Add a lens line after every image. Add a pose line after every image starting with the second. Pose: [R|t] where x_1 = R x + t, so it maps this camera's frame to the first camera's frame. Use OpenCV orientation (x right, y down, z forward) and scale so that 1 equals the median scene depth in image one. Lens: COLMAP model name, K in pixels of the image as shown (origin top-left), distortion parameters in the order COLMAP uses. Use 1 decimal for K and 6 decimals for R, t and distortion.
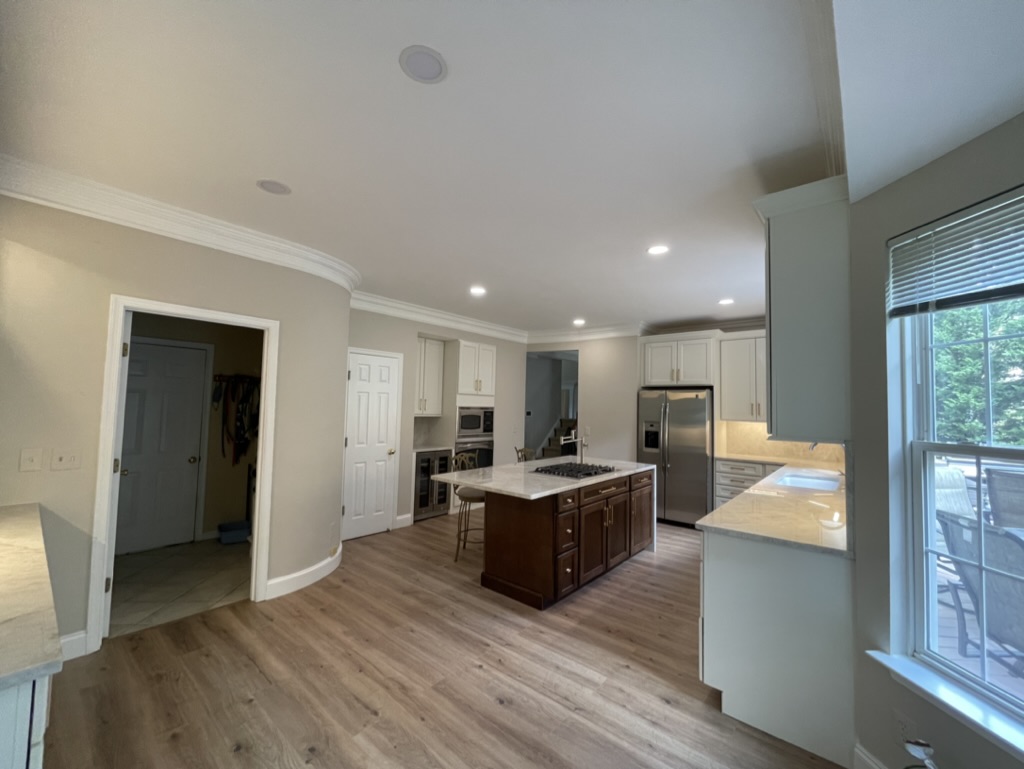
lens RADIAL K [[417.5, 0, 509.4], [0, 417.5, 381.8], [0, 0, 1]] dist [-0.000577, -0.000444]
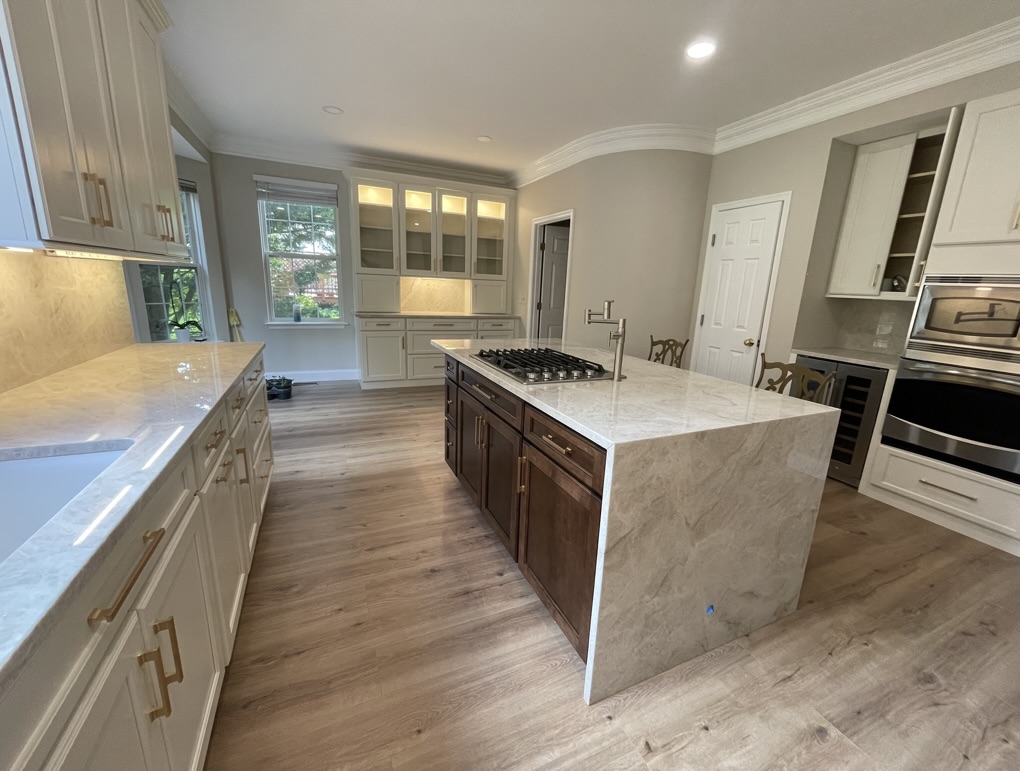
lens RADIAL K [[418.5, 0, 513.3], [0, 418.5, 384.2], [0, 0, 1]] dist [-0.009734, -0.000426]
pose [[-0.416173, 0.171528, -0.892960, 0.665334], [0.002523, 0.982260, 0.187506, 0.128552], [0.909282, 0.075782, -0.409223, 1.158124]]
